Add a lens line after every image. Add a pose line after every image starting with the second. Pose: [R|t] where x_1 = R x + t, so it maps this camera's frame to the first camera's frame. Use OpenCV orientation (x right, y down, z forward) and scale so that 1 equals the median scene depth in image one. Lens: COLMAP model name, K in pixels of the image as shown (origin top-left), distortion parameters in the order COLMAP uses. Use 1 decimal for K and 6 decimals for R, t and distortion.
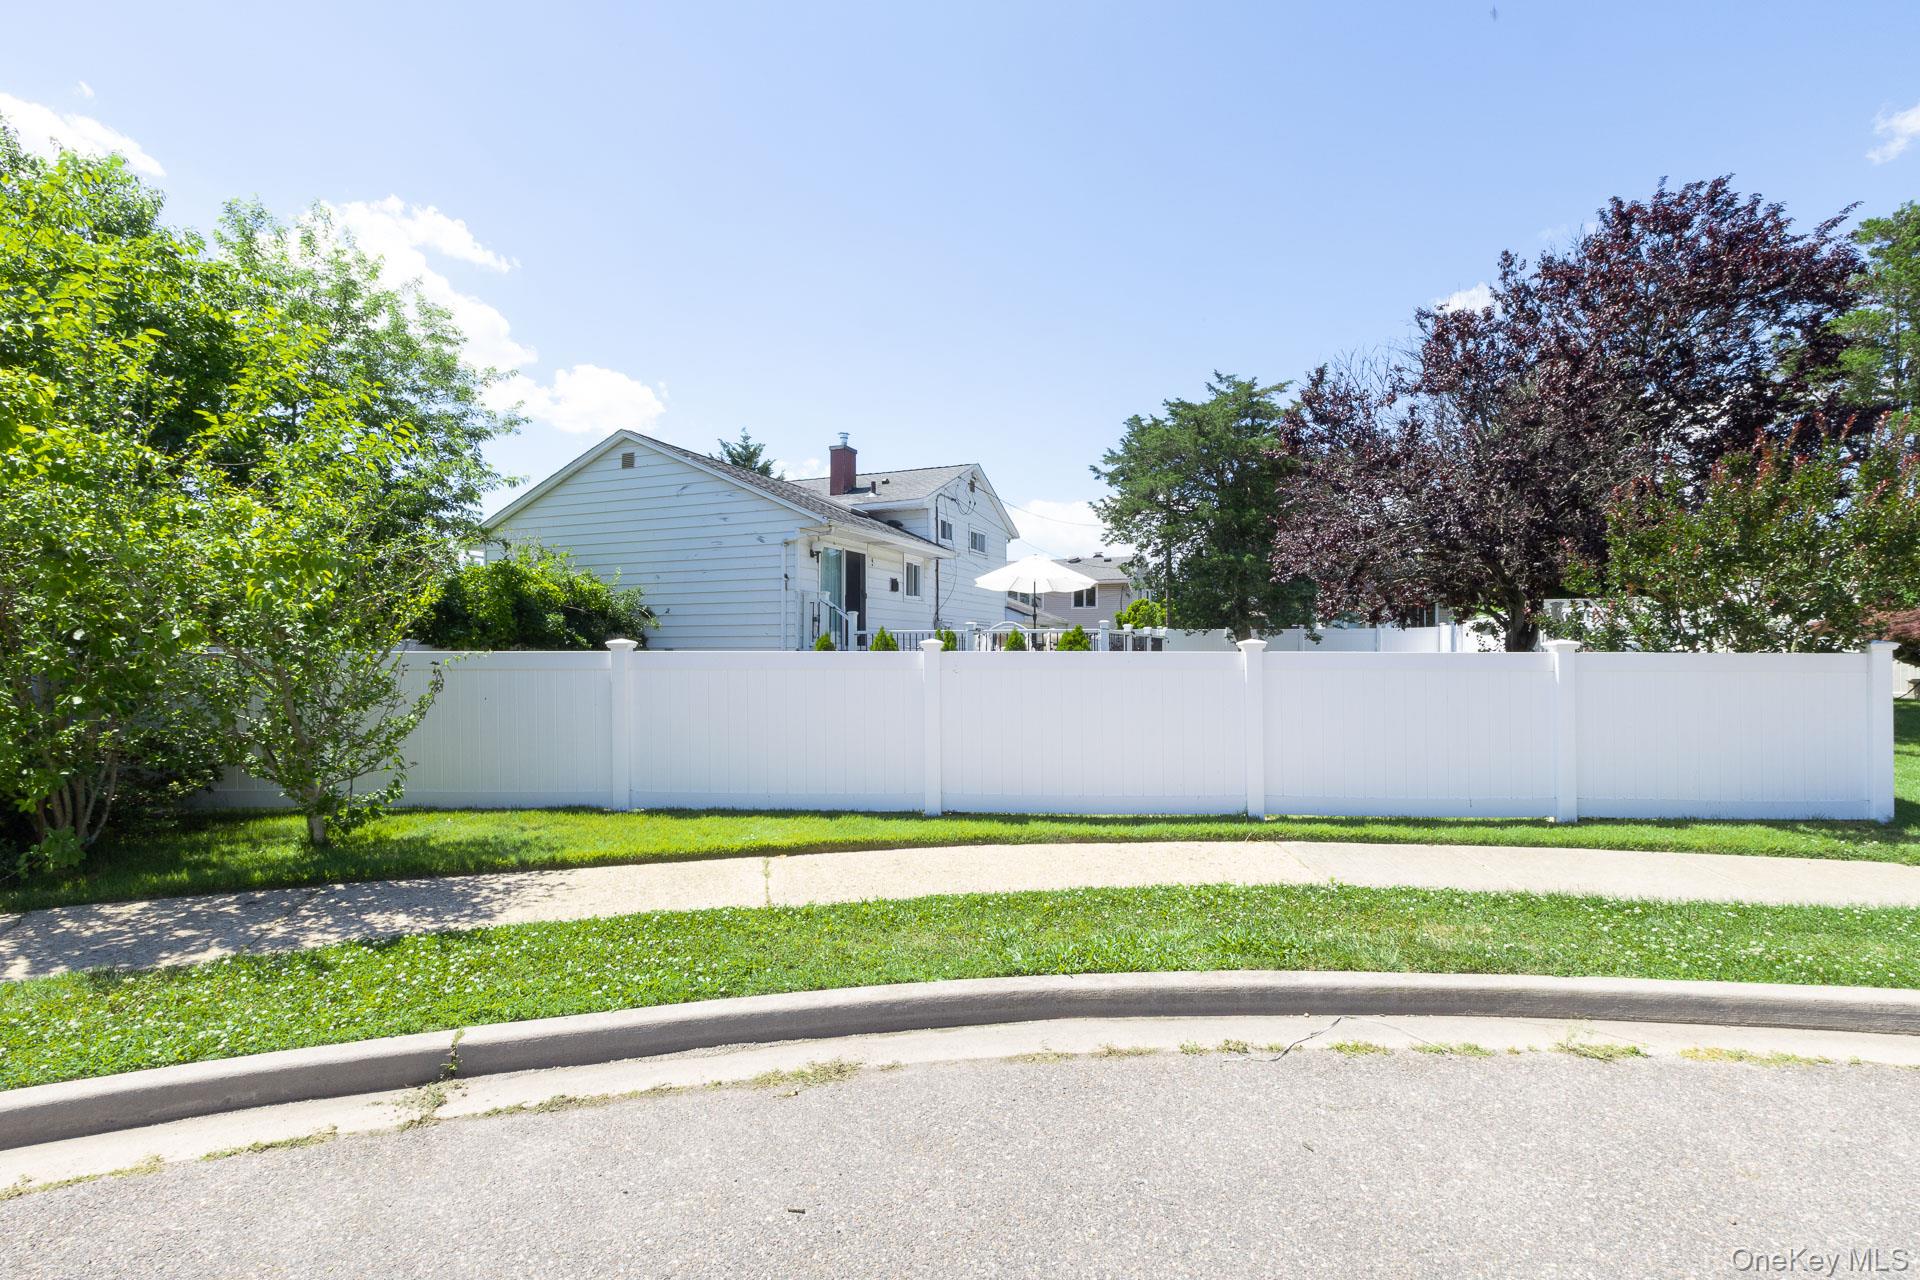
lens RADIAL K [[842.8, 0, 960.4], [0, 842.8, 645.2], [0, 0, 1]] dist [0.004522, 0.000339]
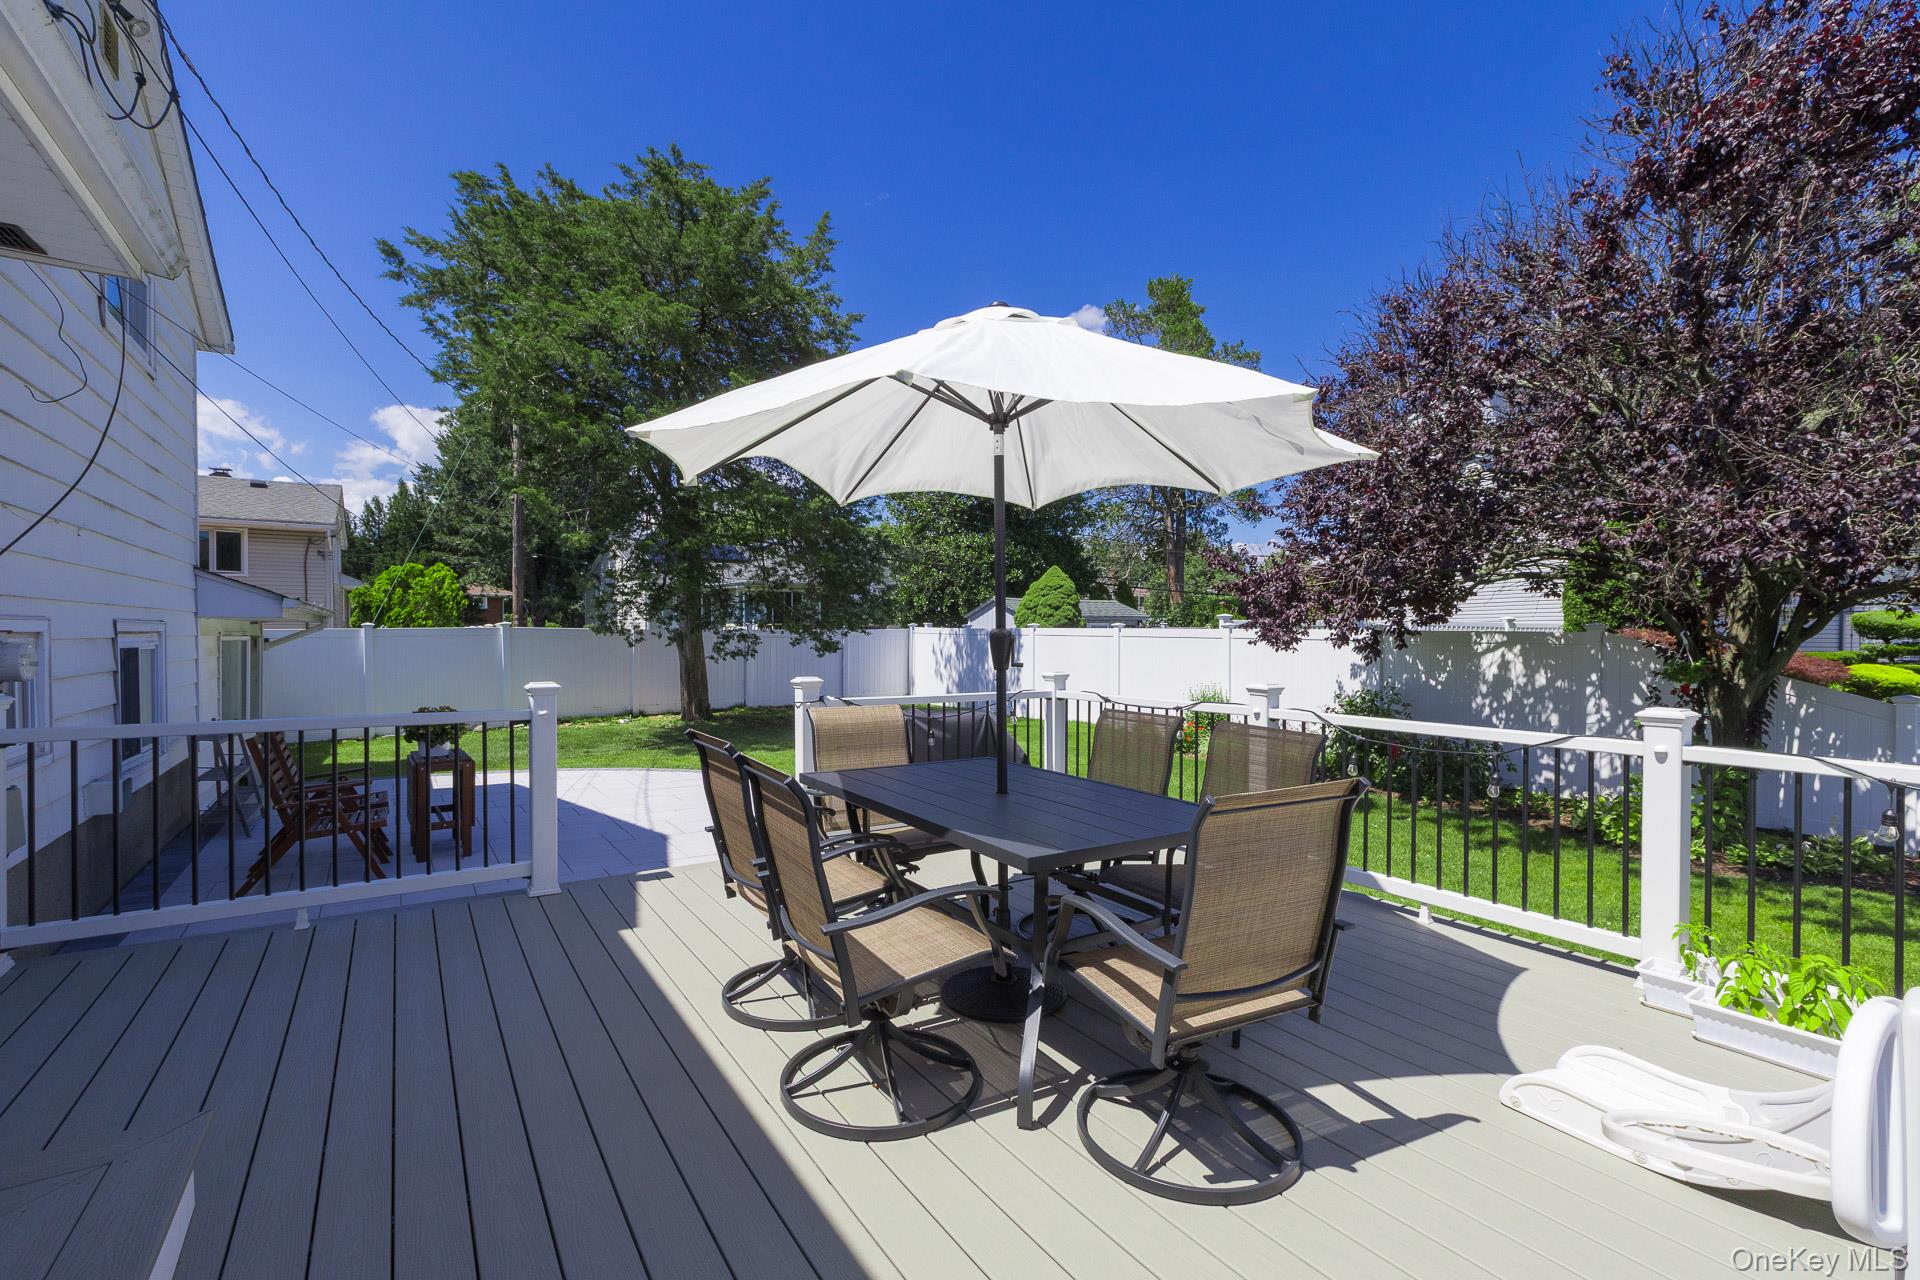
lens RADIAL K [[842.8, 0, 975.0], [0, 842.8, 637.5], [0, 0, 1]] dist [0.004522, 0.000339]
pose [[0.530173, -0.003805, 0.847881, -0.048950], [-0.005770, 0.999951, 0.008096, -0.020812], [-0.847870, -0.009184, 0.530125, 0.554917]]
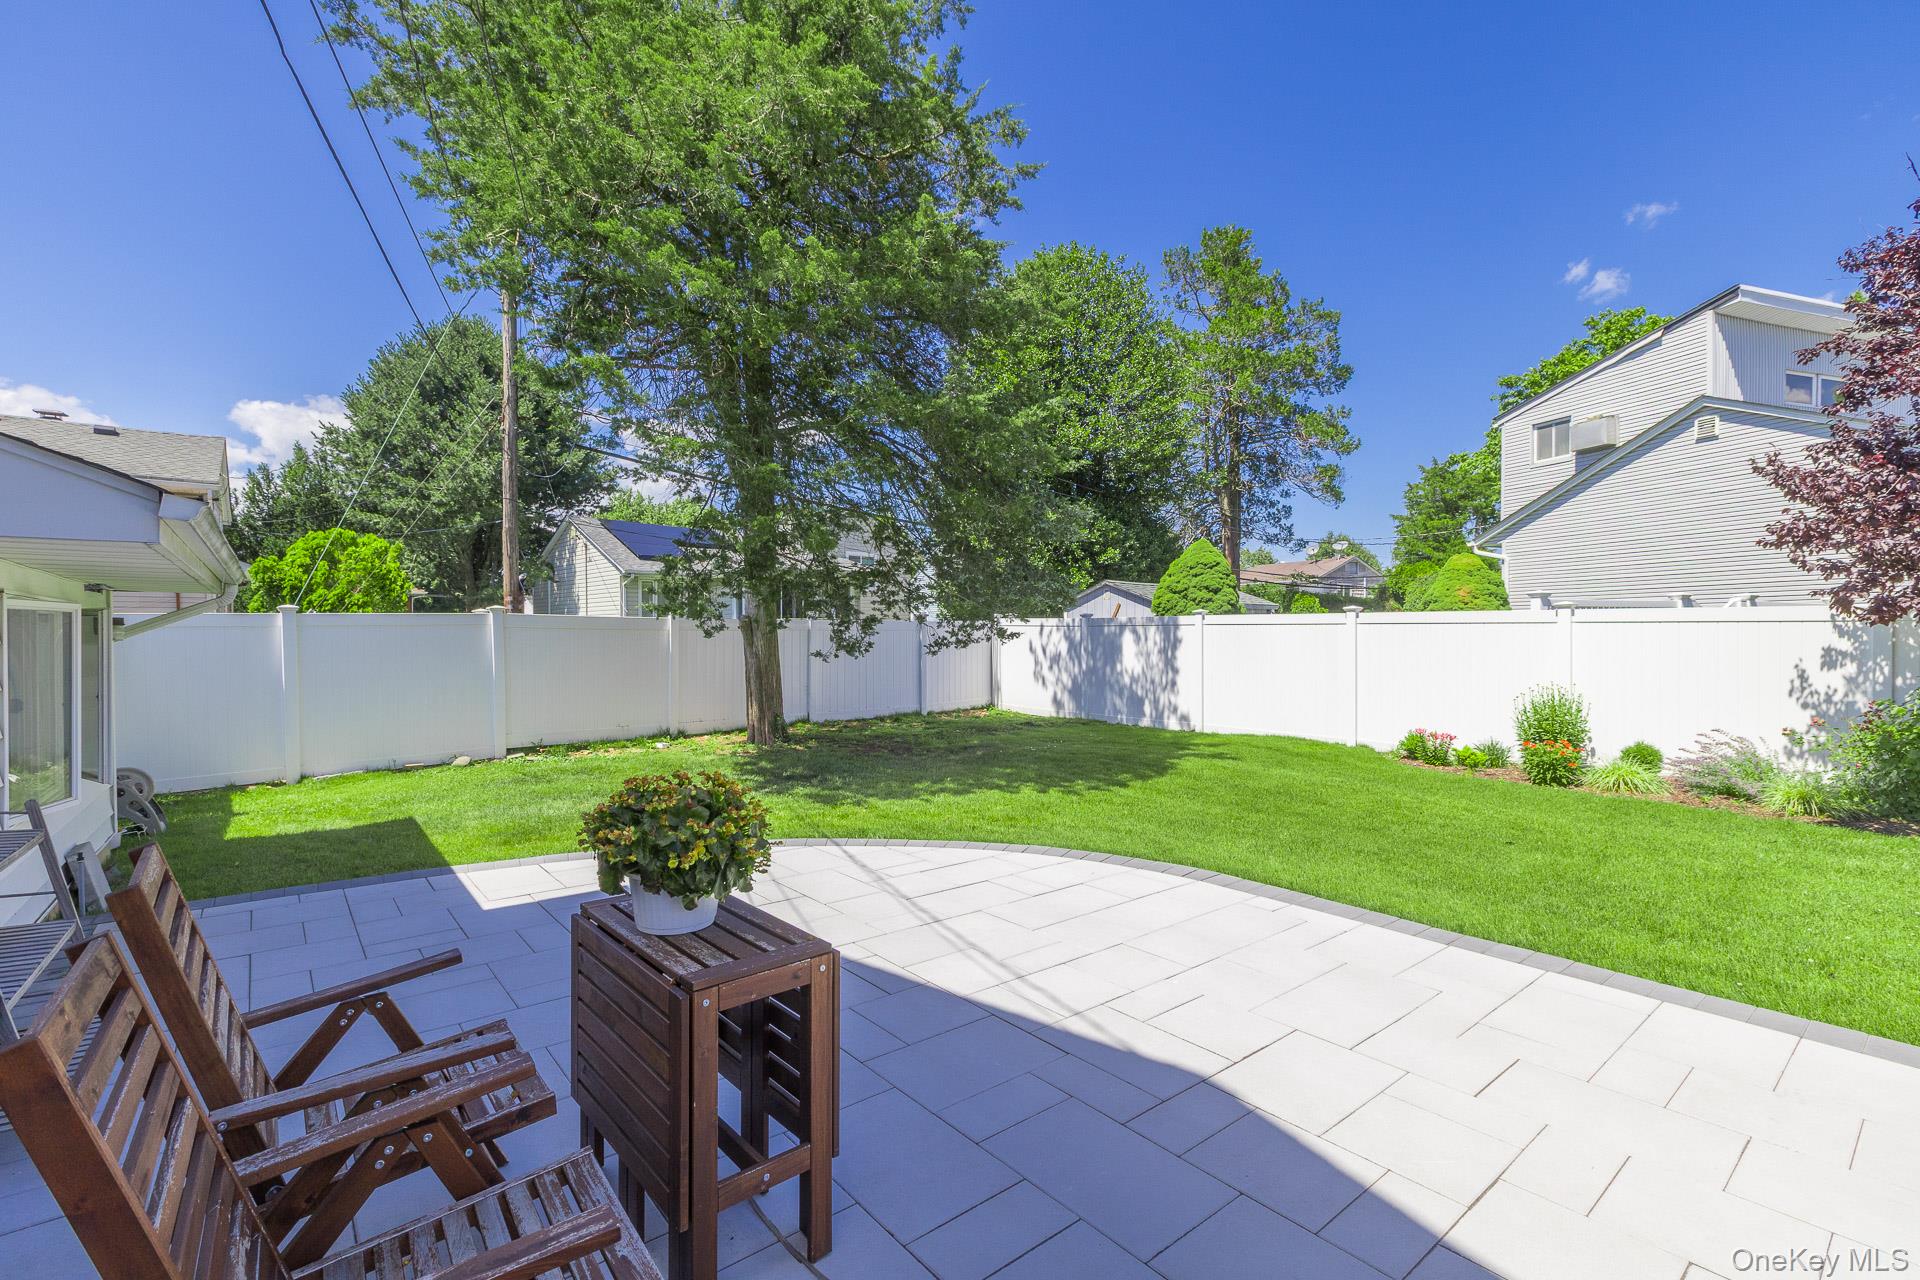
lens RADIAL K [[842.8, 0, 966.9], [0, 842.8, 642.2], [0, 0, 1]] dist [0.004522, 0.000339]
pose [[0.452954, -0.005833, 0.891515, 0.015917], [-0.001404, 0.999973, 0.007256, -0.011156], [-0.891533, -0.004539, 0.452933, 0.754171]]
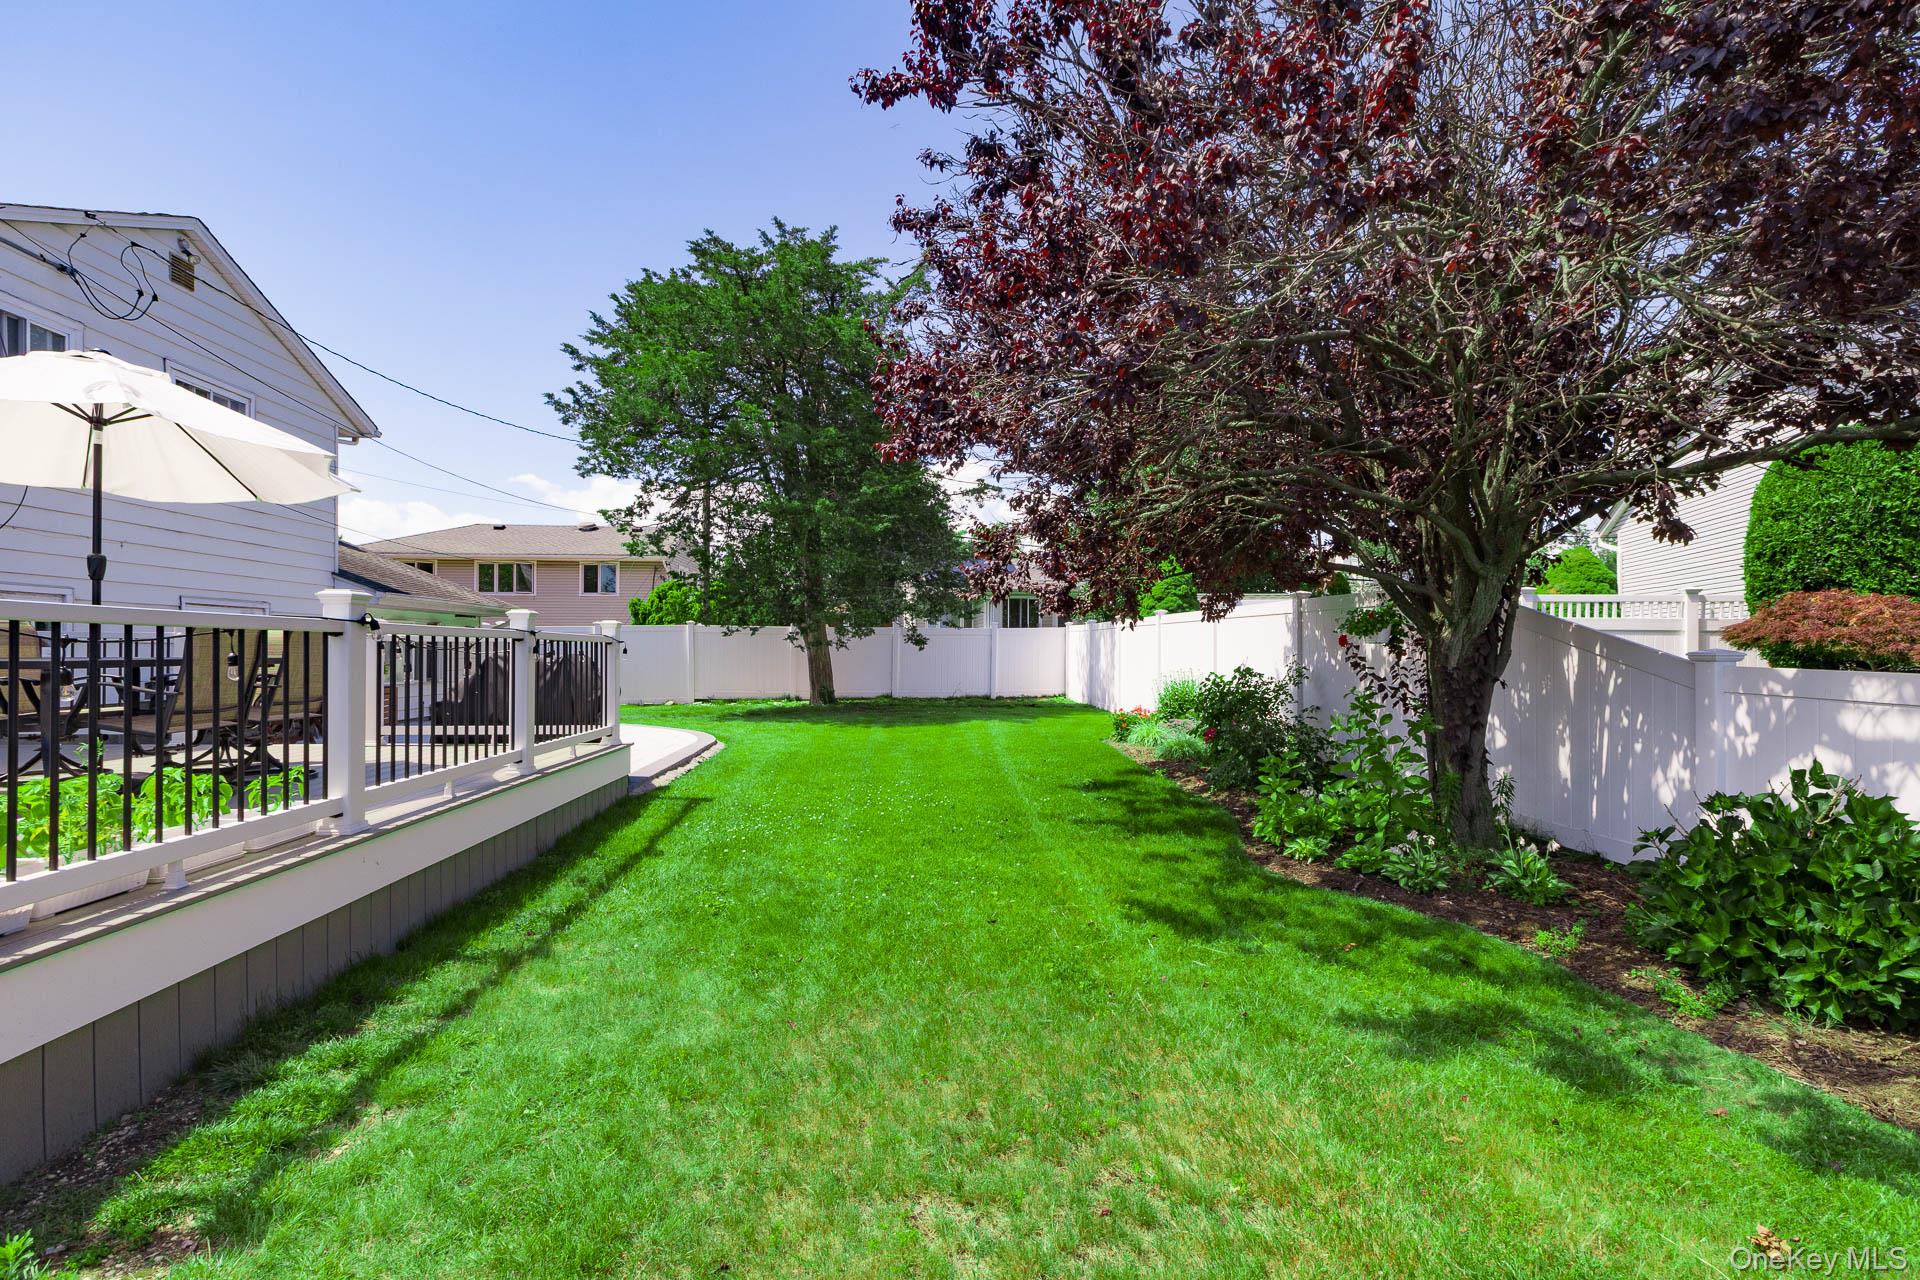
lens RADIAL K [[842.8, 0, 959.7], [0, 842.8, 635.3], [0, 0, 1]] dist [0.004522, 0.000339]
pose [[0.884626, 0.009476, 0.466205, 0.133071], [-0.004366, 0.999918, -0.012039, -0.005198], [-0.466280, 0.008615, 0.884595, 0.377807]]
